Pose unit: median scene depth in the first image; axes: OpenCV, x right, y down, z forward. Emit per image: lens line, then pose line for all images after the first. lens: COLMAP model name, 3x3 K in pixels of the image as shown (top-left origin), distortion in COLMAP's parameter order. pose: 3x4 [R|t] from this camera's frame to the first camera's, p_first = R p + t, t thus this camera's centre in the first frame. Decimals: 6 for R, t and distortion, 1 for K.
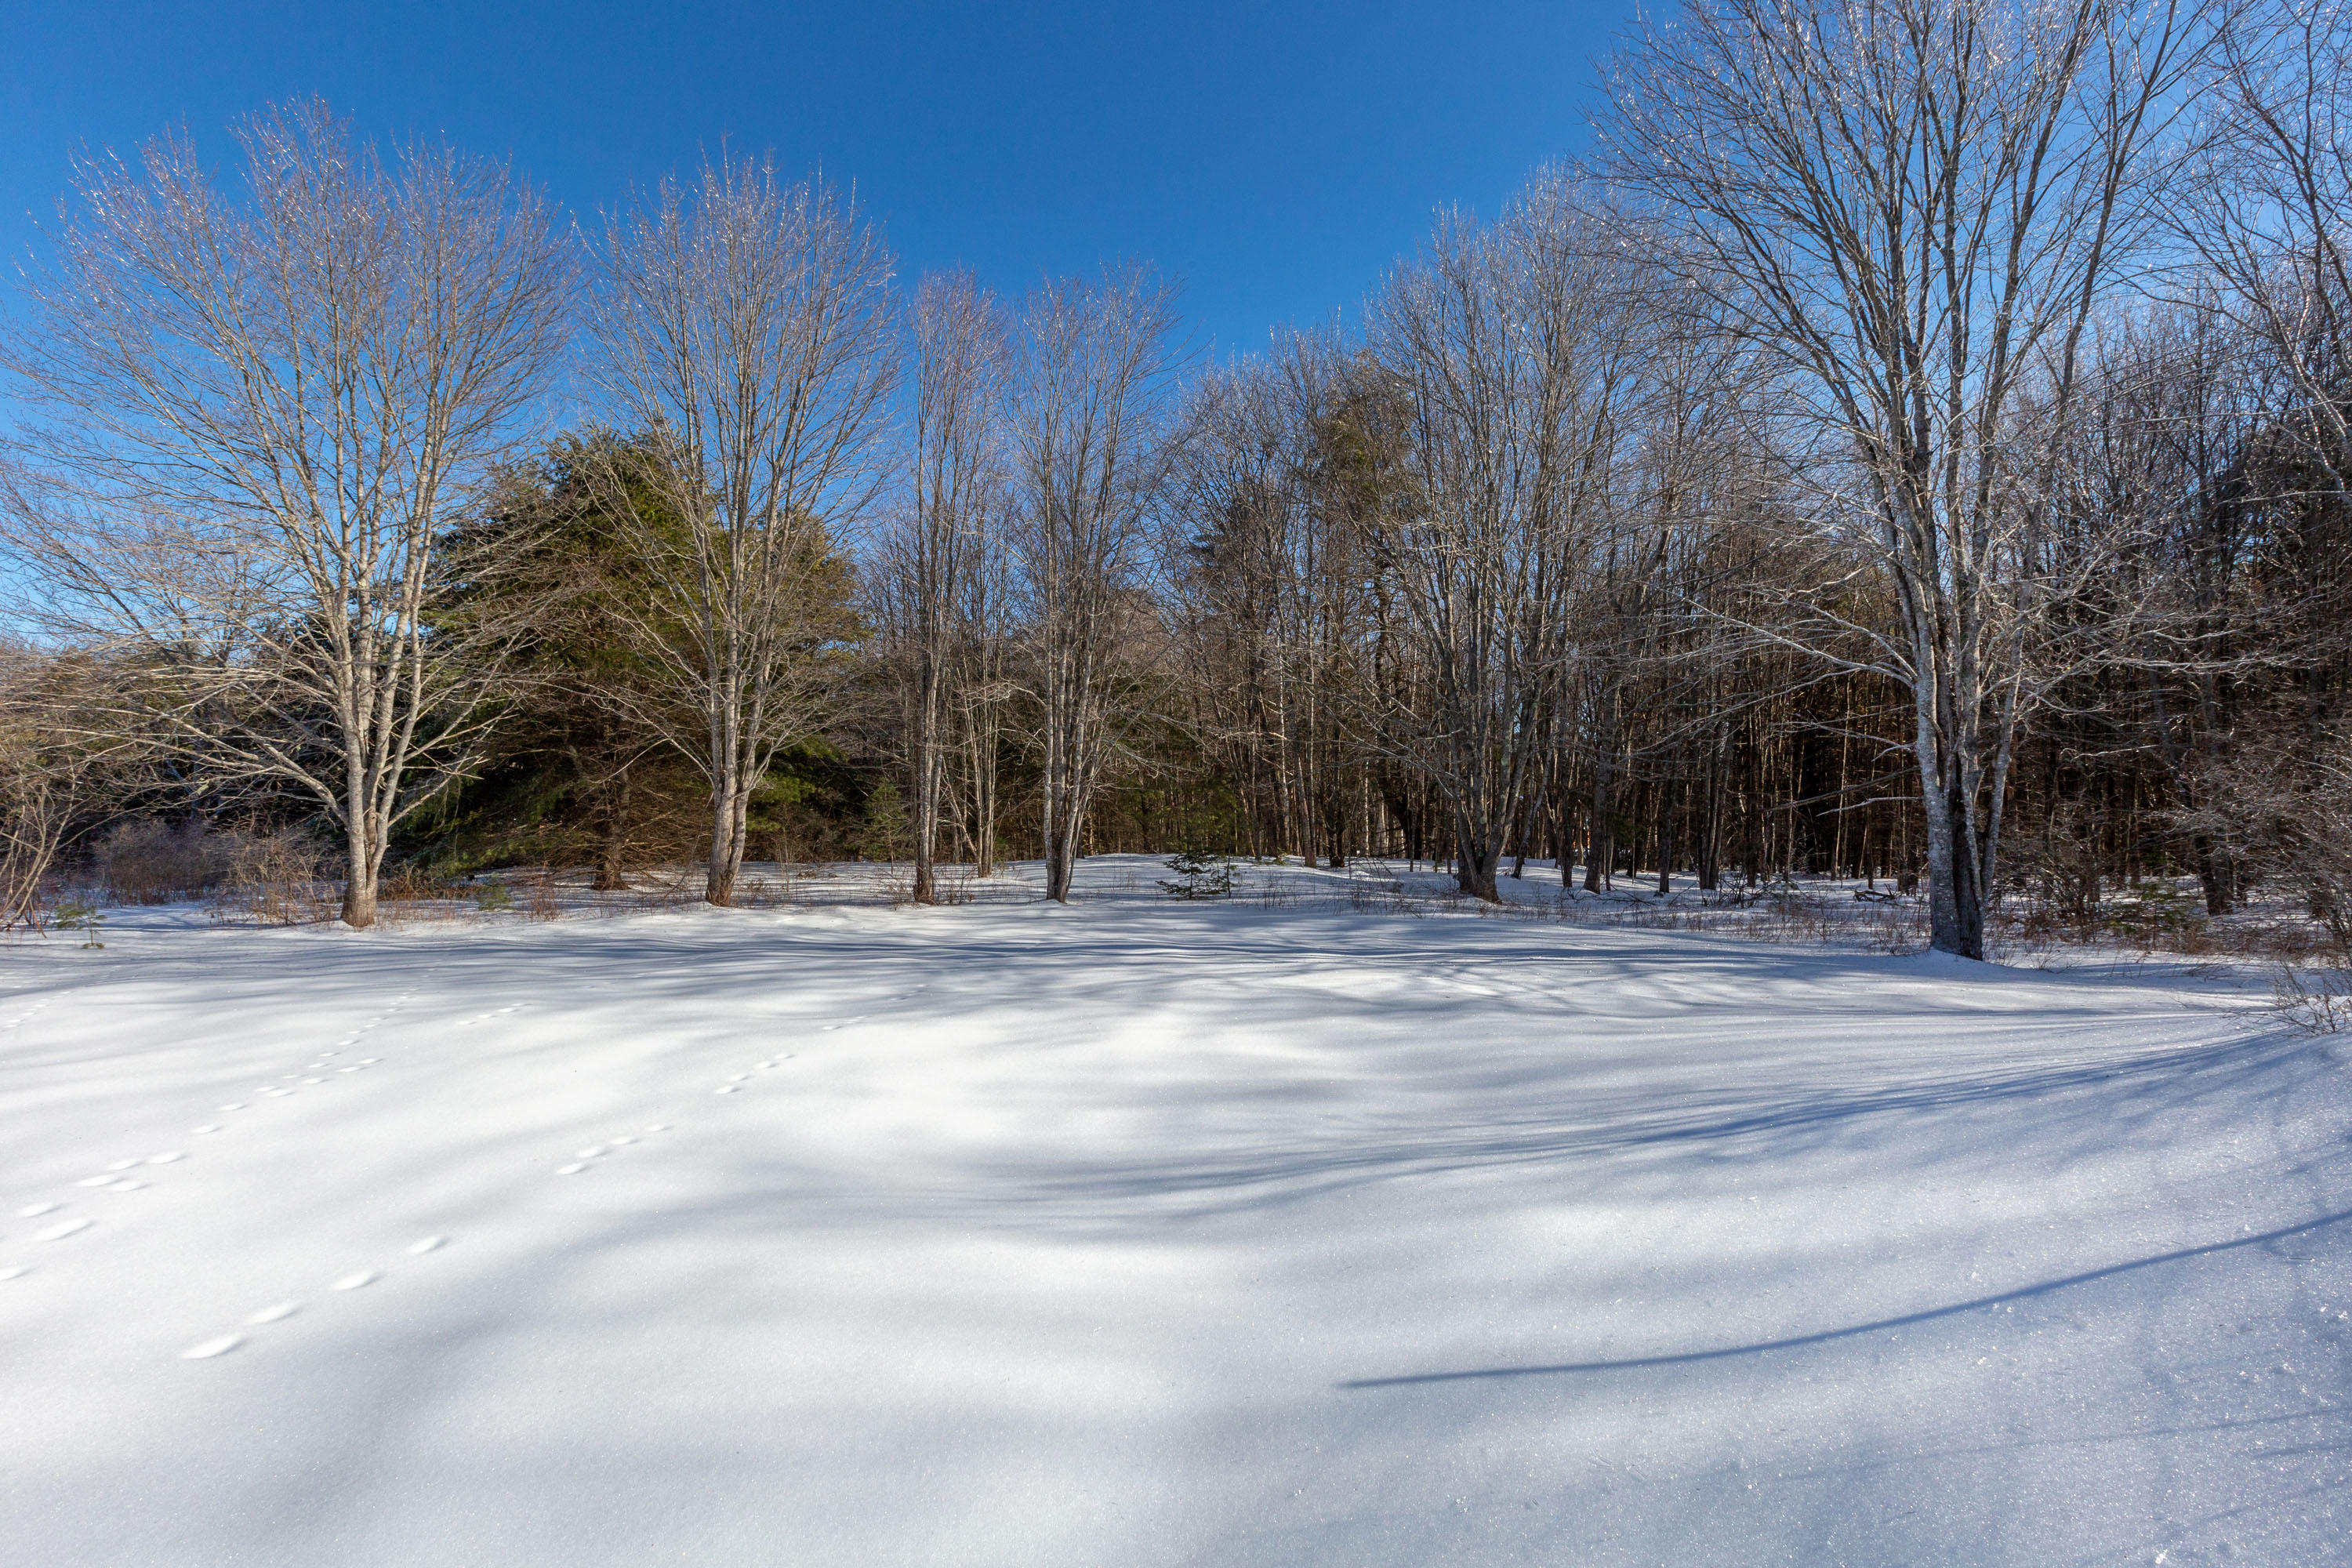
lens RADIAL K [[1086.6, 0, 1174.8], [0, 1086.6, 787.1], [0, 0, 1]] dist [0.001179, 0.000016]
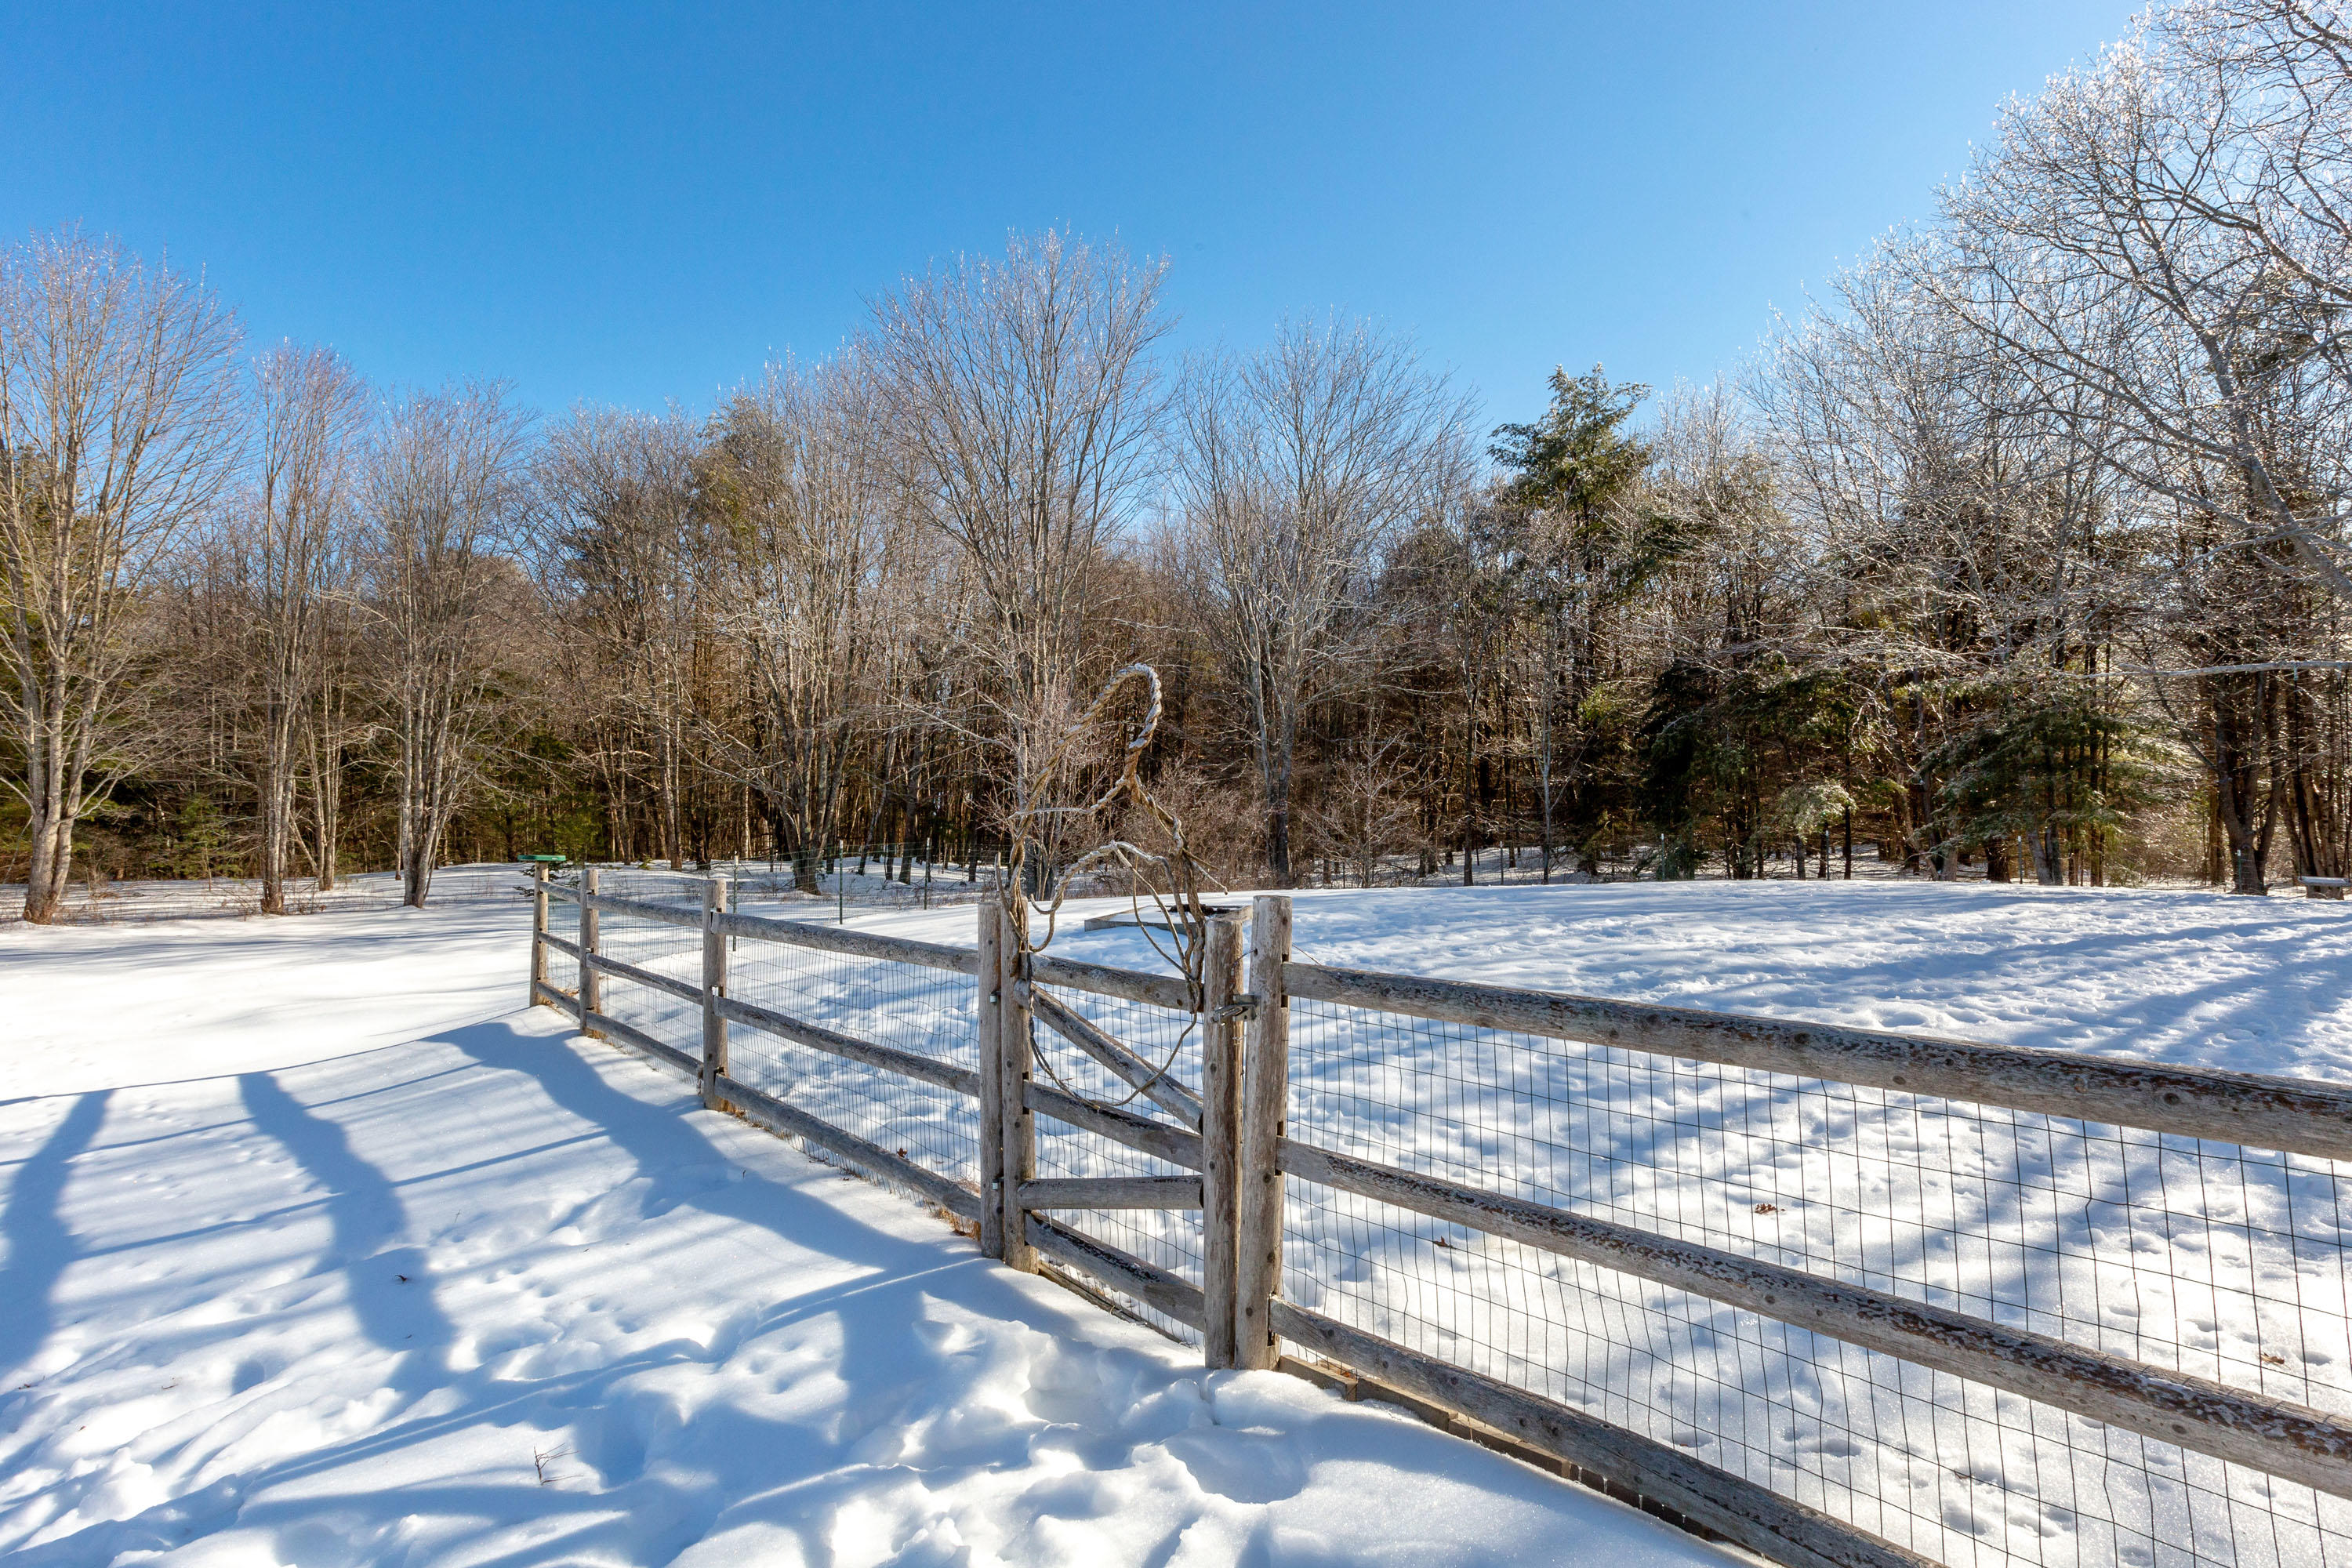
lens RADIAL K [[1213.6, 0, 1174.7], [0, 1213.6, 774.2], [0, 0, 1]] dist [0.000405, 0.000423]
pose [[0.892871, 0.003649, 0.450297, 0.028541], [-0.002847, 0.999993, -0.002458, -0.031590], [-0.450303, 0.000913, 0.892875, -0.458688]]
